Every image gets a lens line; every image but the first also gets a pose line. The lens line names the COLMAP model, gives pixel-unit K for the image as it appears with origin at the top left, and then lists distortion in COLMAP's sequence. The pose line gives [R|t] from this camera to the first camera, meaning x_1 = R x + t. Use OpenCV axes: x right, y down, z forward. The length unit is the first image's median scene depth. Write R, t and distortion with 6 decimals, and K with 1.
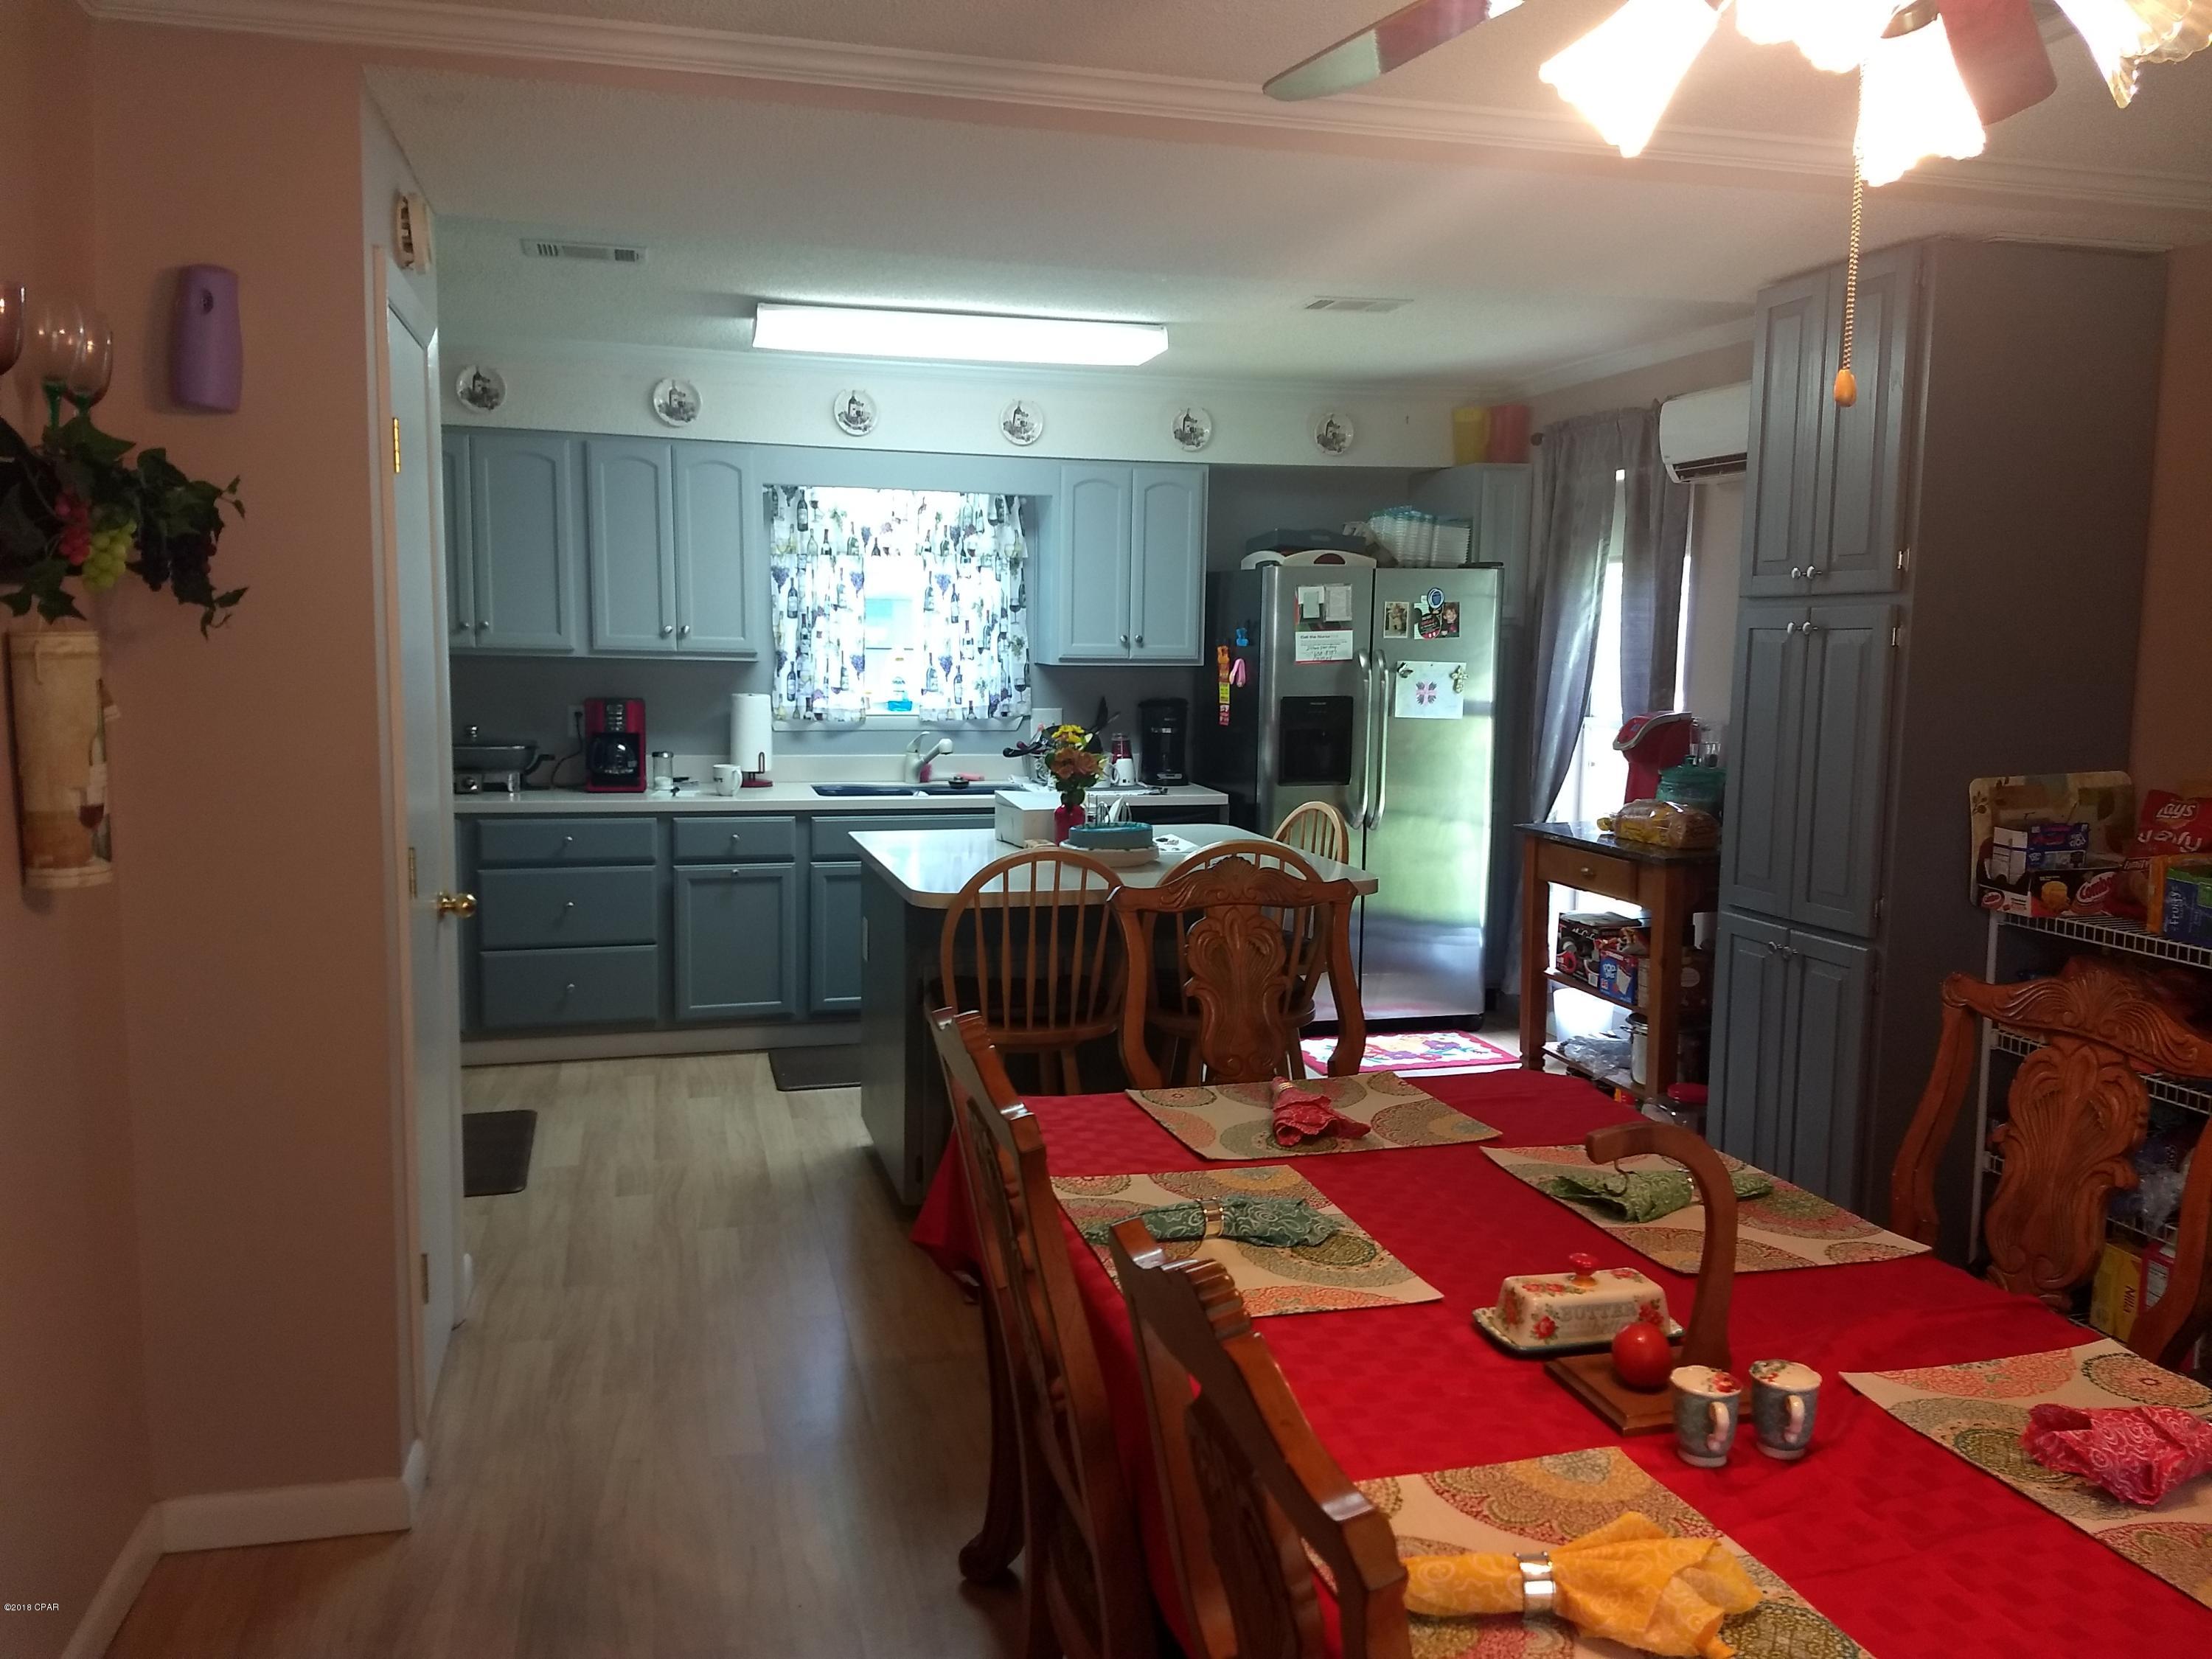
lens RADIAL K [[1709.3, 0, 1098.8], [0, 1709.3, 836.5], [0, 0, 1]] dist [0.196923, -0.324466]
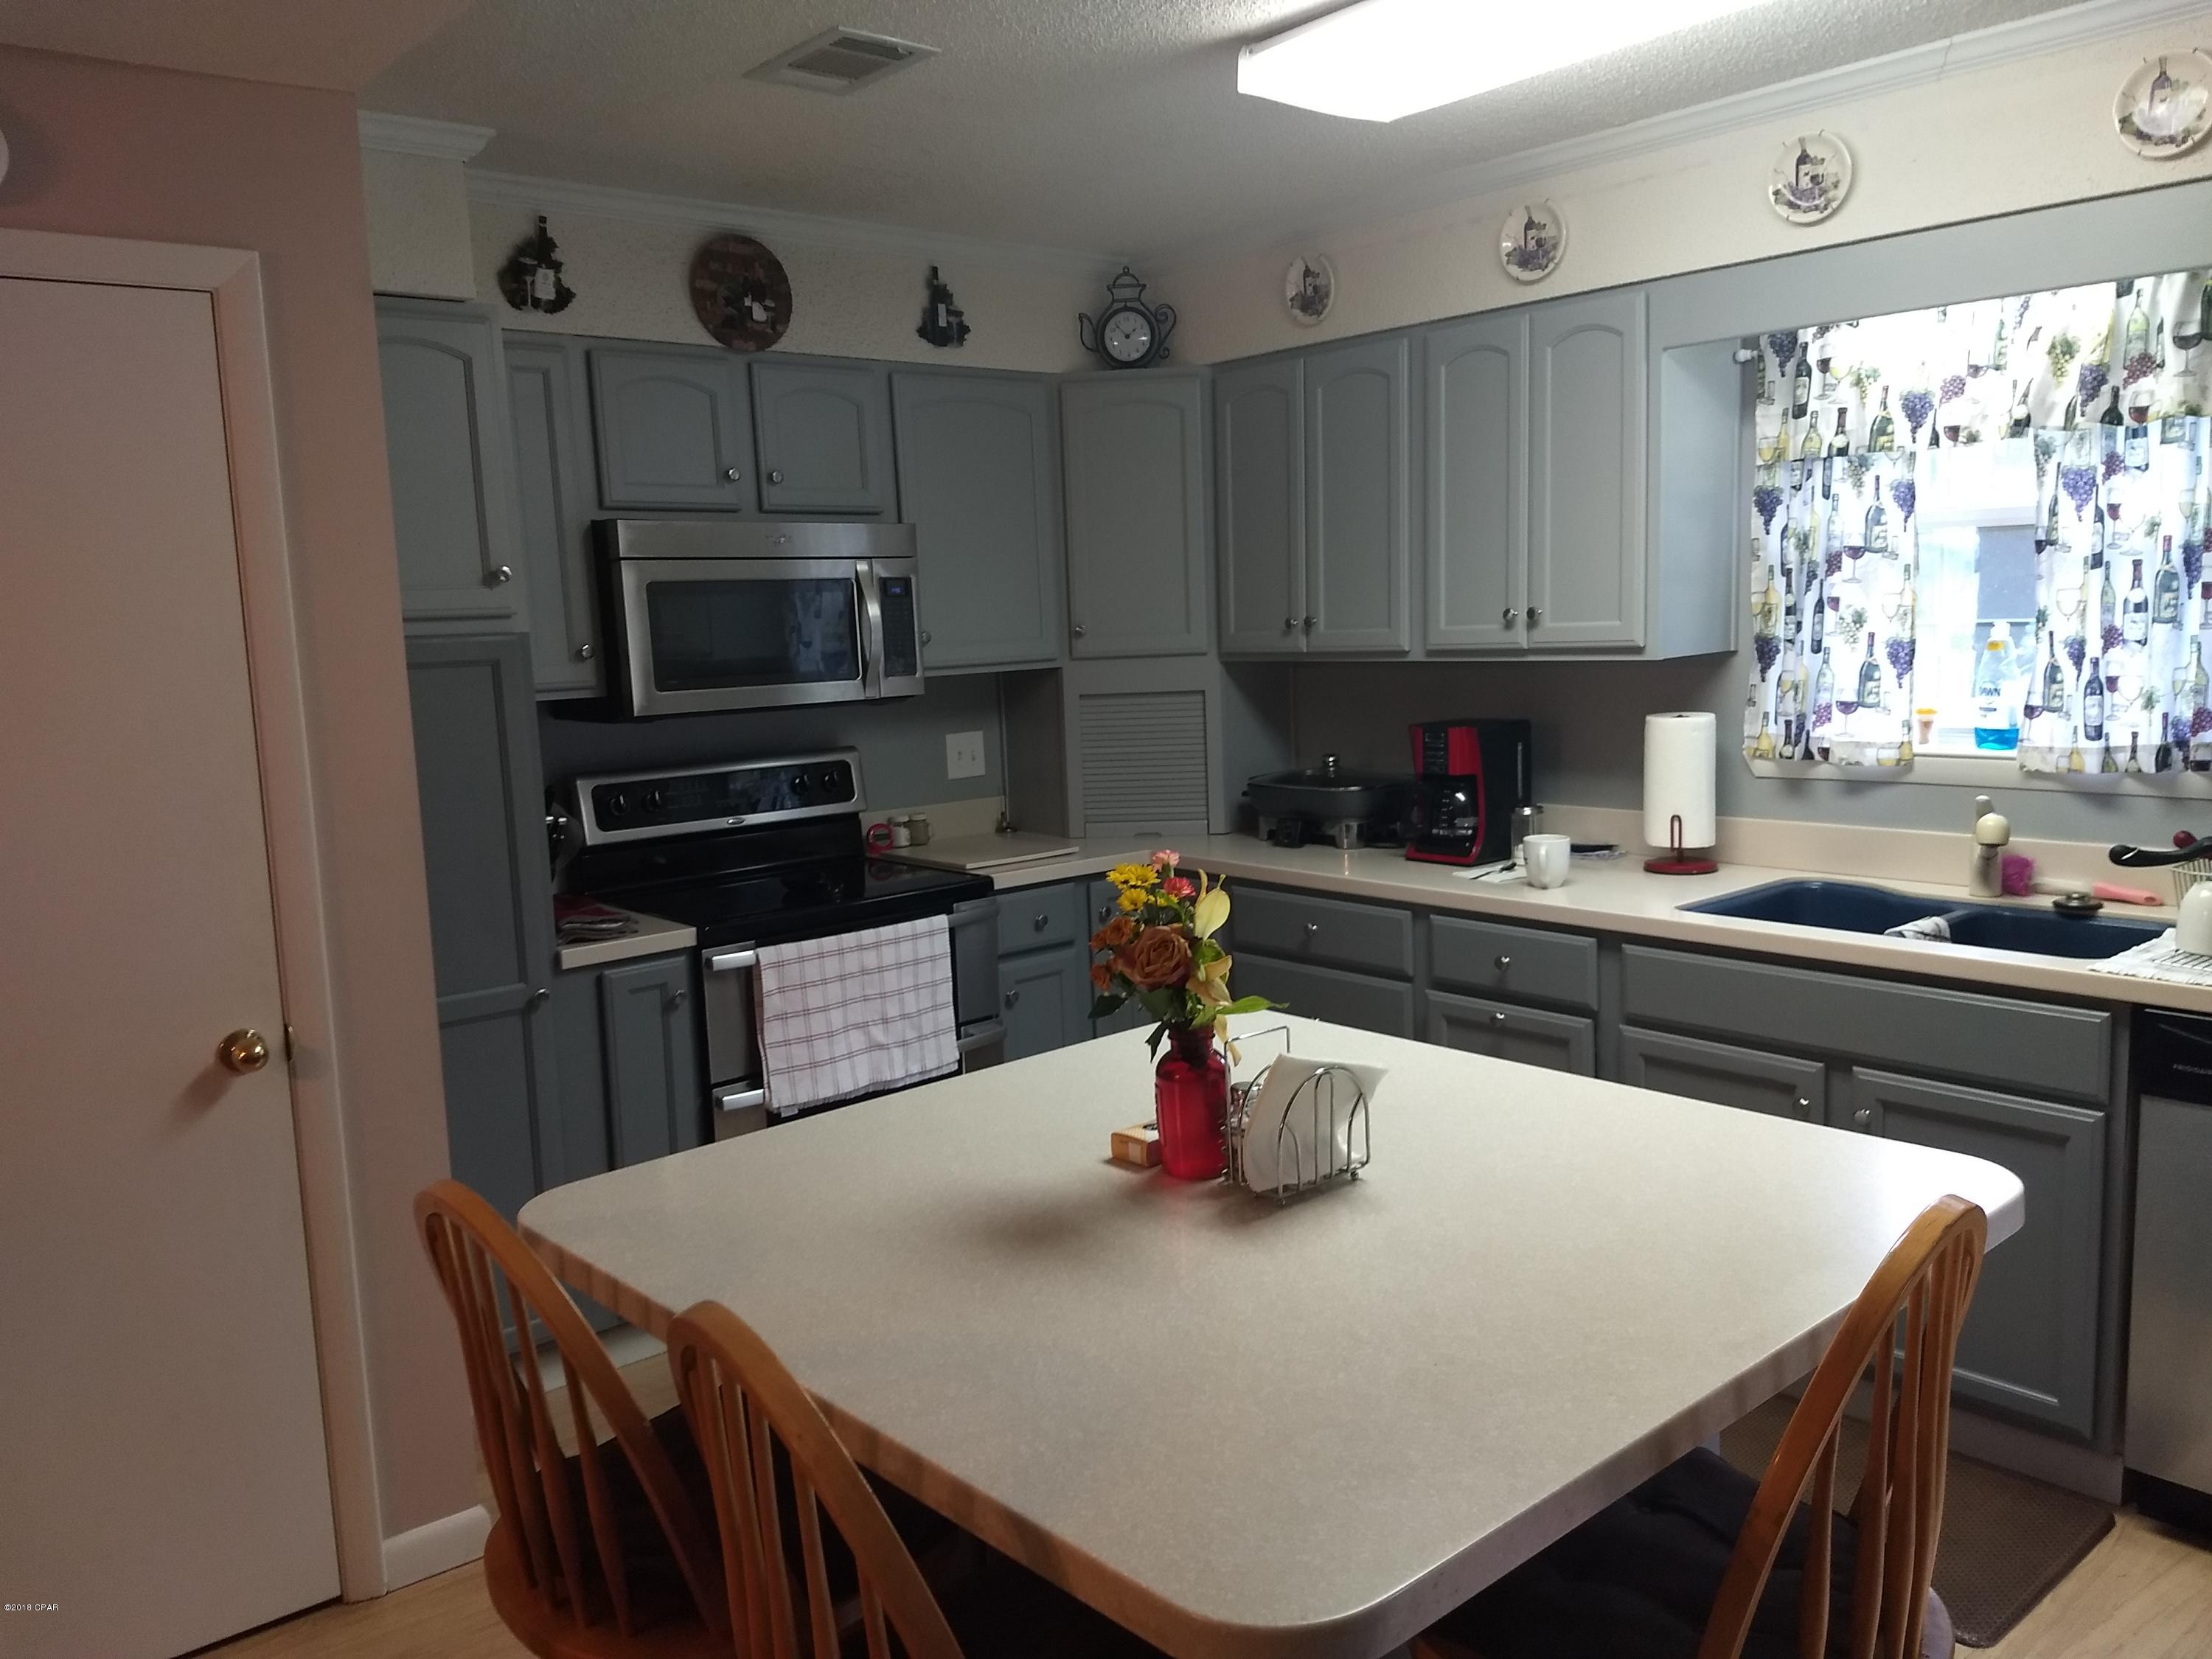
lens RADIAL K [[1709.3, 0, 1098.8], [0, 1709.3, 836.5], [0, 0, 1]] dist [0.196923, -0.324466]
pose [[0.434192, 0.089702, -0.896343, 0.242357], [-0.062394, 0.995635, 0.069415, -0.069062], [0.898657, 0.025787, 0.437894, 0.557114]]
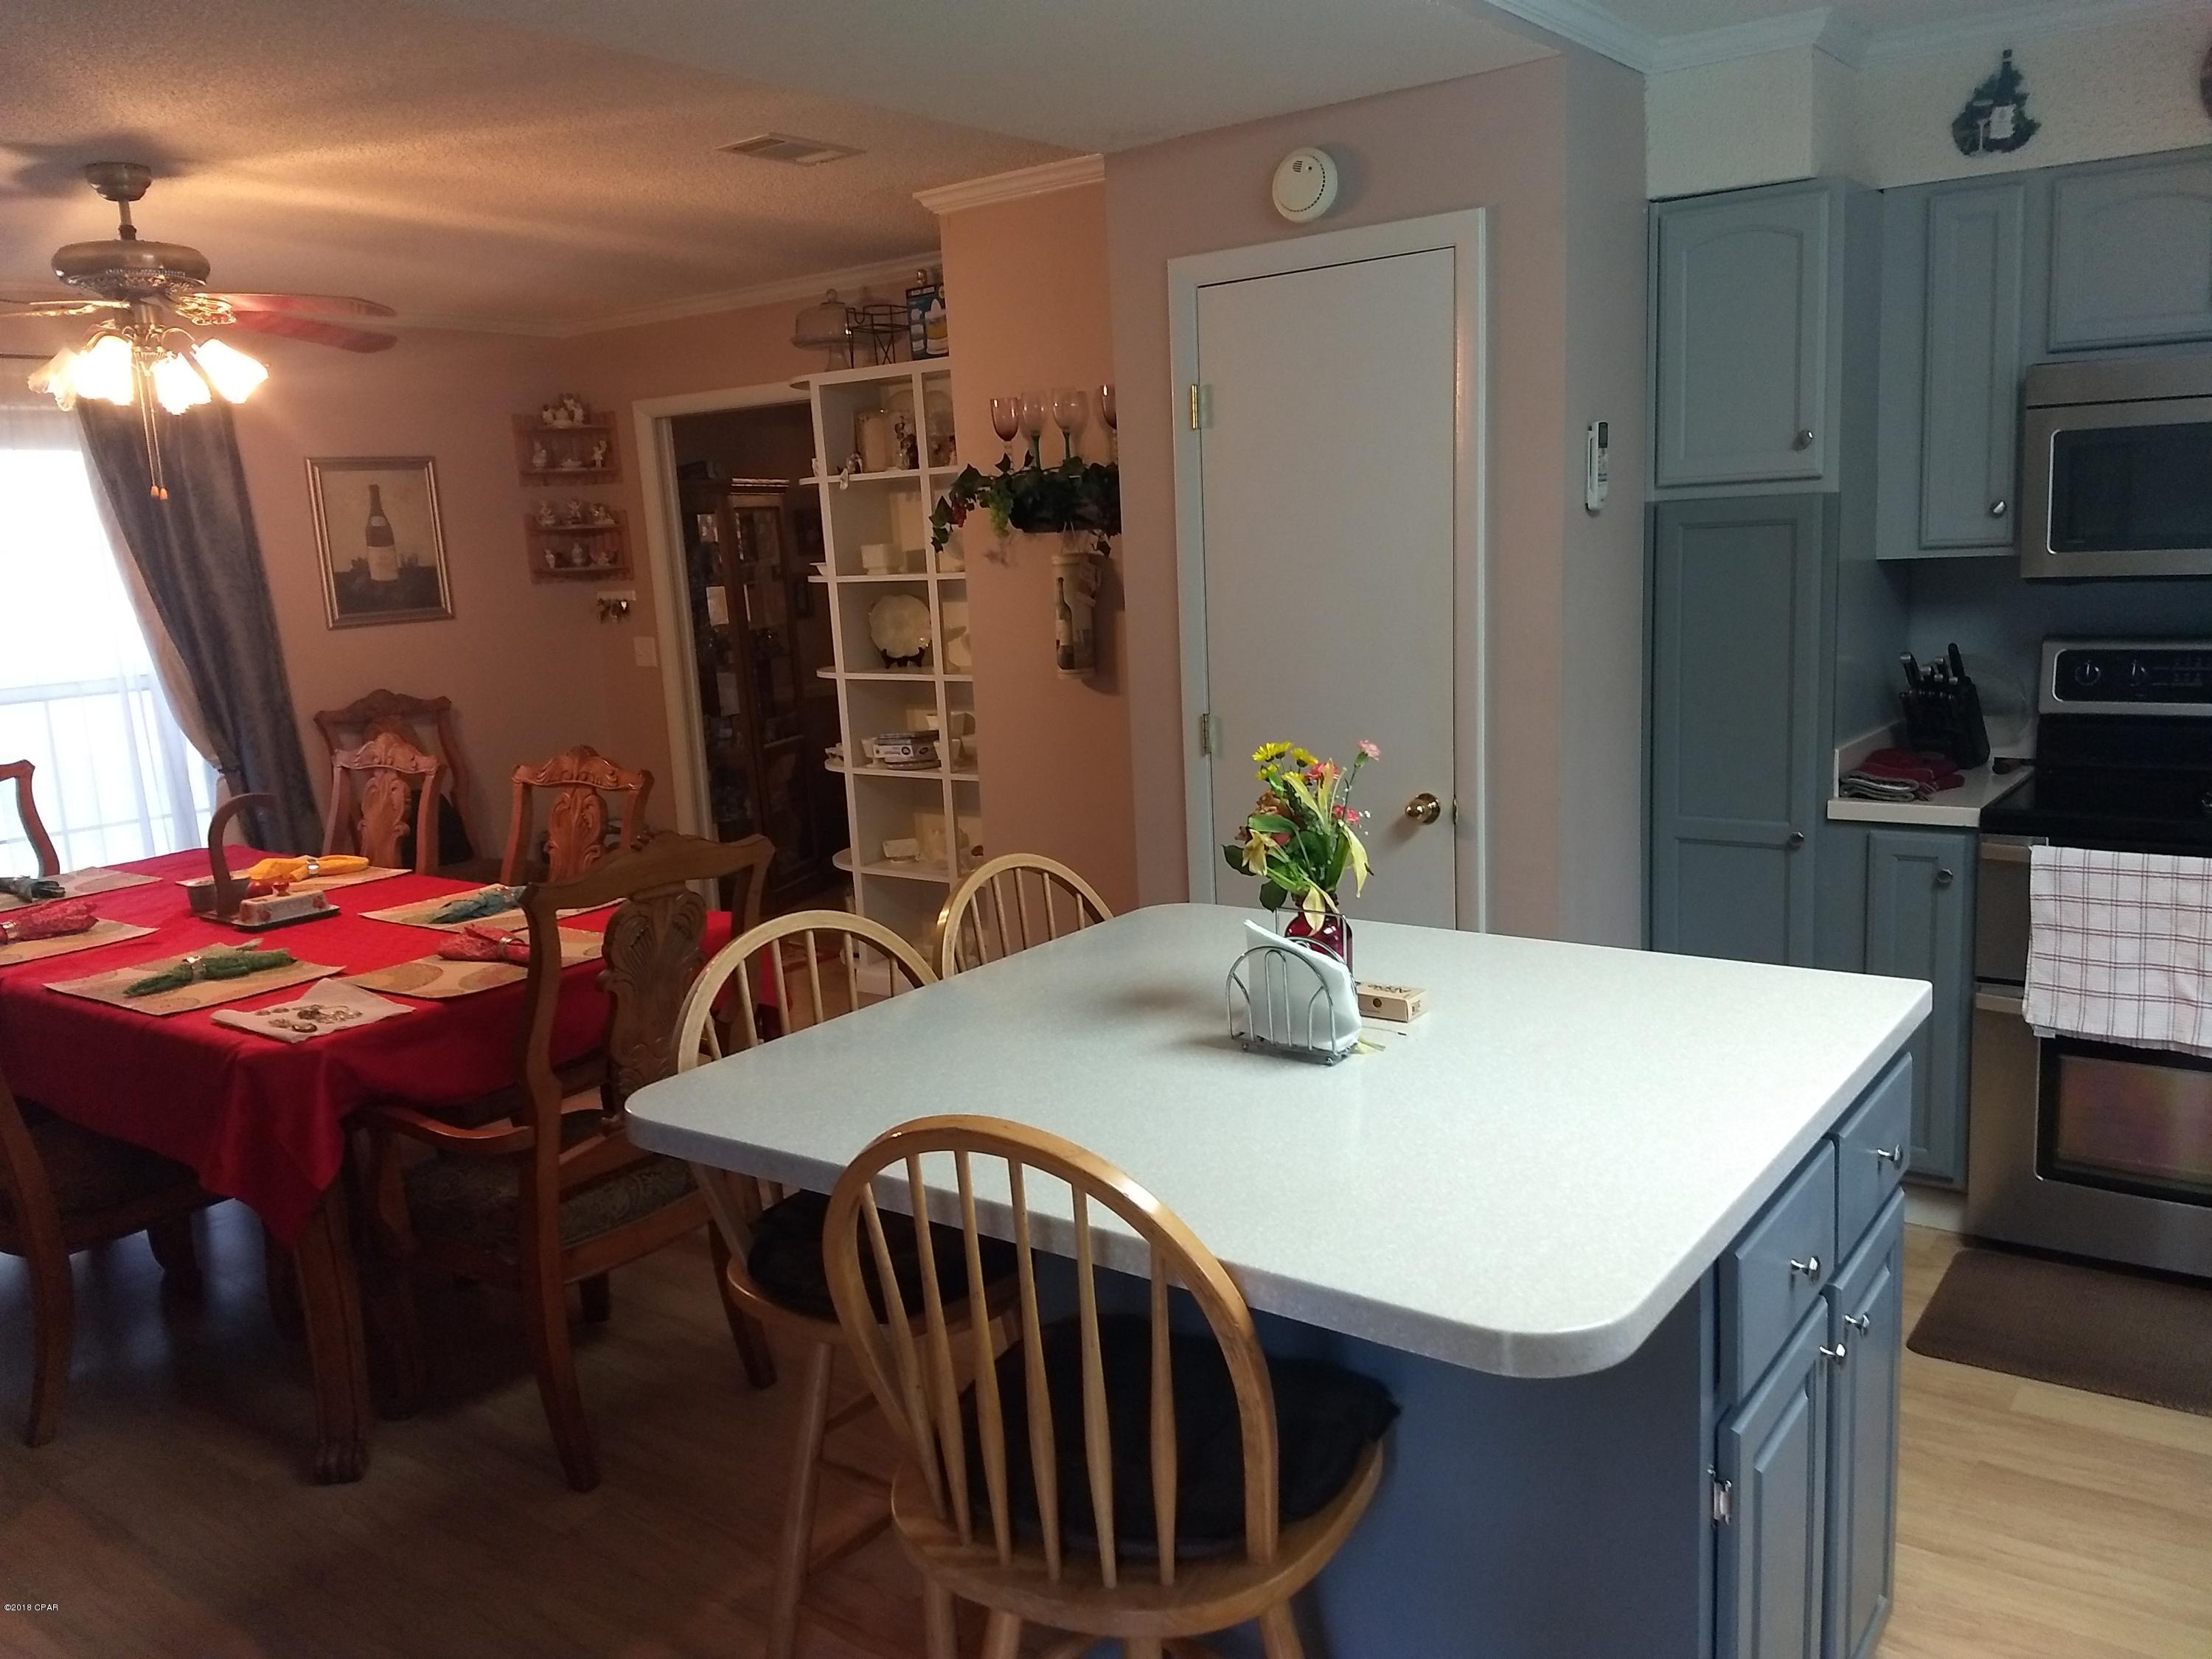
lens RADIAL K [[1703.6, 0, 1156.8], [0, 1703.6, 814.6], [0, 0, 1]] dist [0.053838, -0.093796]
pose [[-0.773232, 0.132047, -0.620222, 0.202669], [-0.038323, 0.966560, 0.253560, -0.112799], [0.632964, 0.219829, -0.742315, 0.910582]]
